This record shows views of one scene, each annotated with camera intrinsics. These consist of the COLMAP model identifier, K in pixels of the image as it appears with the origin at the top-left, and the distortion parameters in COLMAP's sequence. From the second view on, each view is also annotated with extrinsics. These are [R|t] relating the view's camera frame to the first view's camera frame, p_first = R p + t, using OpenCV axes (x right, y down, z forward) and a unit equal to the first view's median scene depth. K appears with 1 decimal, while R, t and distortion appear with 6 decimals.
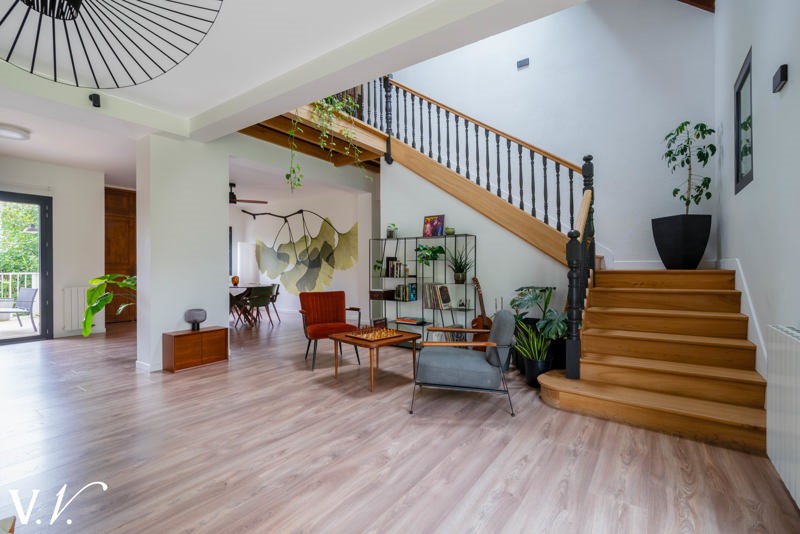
lens RADIAL K [[370.9, 0, 400.0], [0, 370.9, 267.0], [0, 0, 1]] dist [-0.001540, -0.000190]
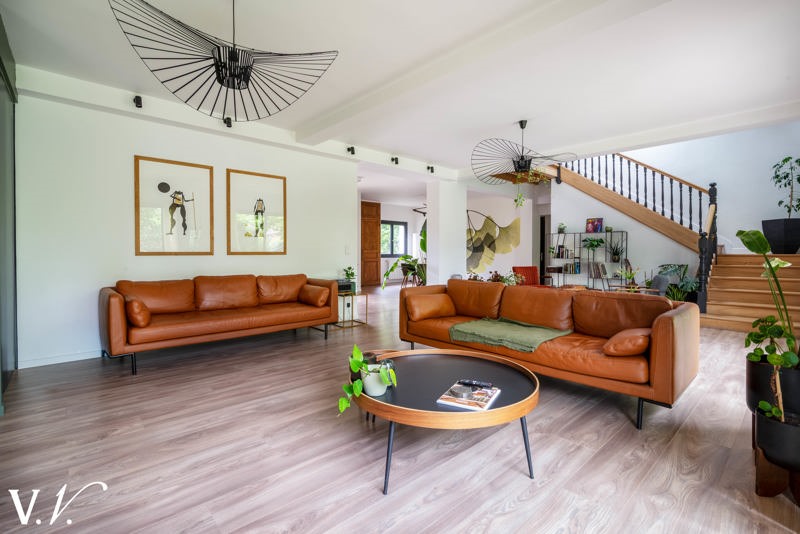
lens RADIAL K [[373.1, 0, 391.5], [0, 373.1, 256.4], [0, 0, 1]] dist [0.000161, -0.000131]
pose [[0.972607, 0.007239, -0.232342, -0.383525], [-0.004254, 0.999902, 0.013346, 0.001728], [0.232415, -0.011992, 0.972543, -0.734865]]
